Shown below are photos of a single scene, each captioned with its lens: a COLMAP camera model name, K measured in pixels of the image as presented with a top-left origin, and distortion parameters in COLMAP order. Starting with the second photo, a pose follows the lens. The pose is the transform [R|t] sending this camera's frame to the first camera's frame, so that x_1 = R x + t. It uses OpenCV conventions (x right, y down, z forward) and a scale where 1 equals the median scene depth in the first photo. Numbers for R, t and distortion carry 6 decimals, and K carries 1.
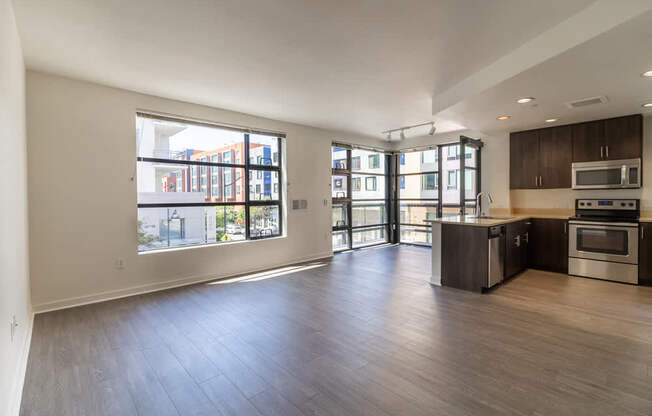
lens RADIAL K [[298.6, 0, 326.4], [0, 298.6, 202.8], [0, 0, 1]] dist [-0.000144, 0.000472]
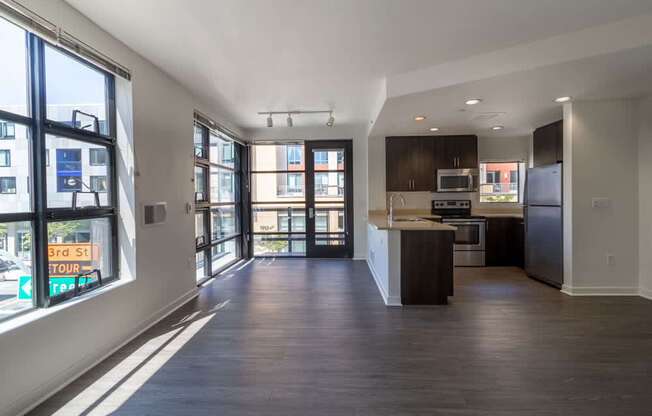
lens RADIAL K [[298.6, 0, 324.0], [0, 298.6, 204.5], [0, 0, 1]] dist [-0.000144, 0.000472]
pose [[0.703179, -0.014531, 0.710864, -0.296964], [0.019278, 0.999813, 0.001368, -0.006445], [-0.710752, 0.012742, 0.703328, 0.473741]]
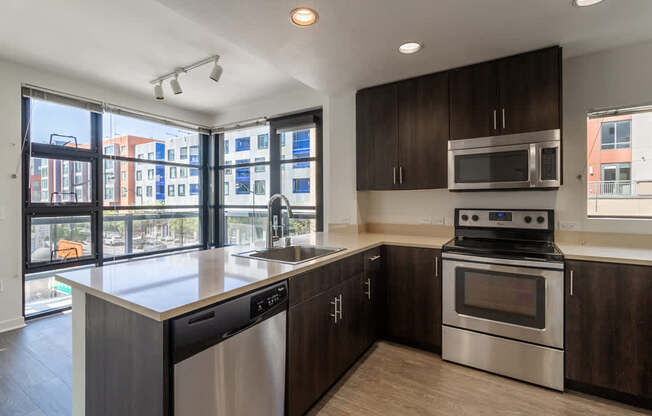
lens RADIAL K [[298.6, 0, 327.5], [0, 298.6, 203.1], [0, 0, 1]] dist [-0.000144, 0.000472]
pose [[0.963760, 0.003938, 0.266743, 0.452165], [-0.000351, 0.999909, -0.013496, -0.014795], [-0.266772, 0.012913, 0.963673, 0.521036]]
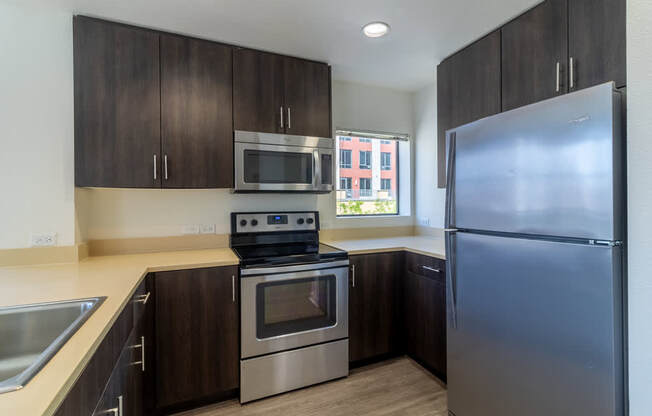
lens RADIAL K [[298.6, 0, 325.1], [0, 298.6, 203.0], [0, 0, 1]] dist [-0.000144, 0.000472]
pose [[0.322512, 0.004148, 0.946556, 0.433313], [0.021400, 0.999703, -0.011673, -0.018928], [-0.946323, 0.024020, 0.322328, 0.702531]]
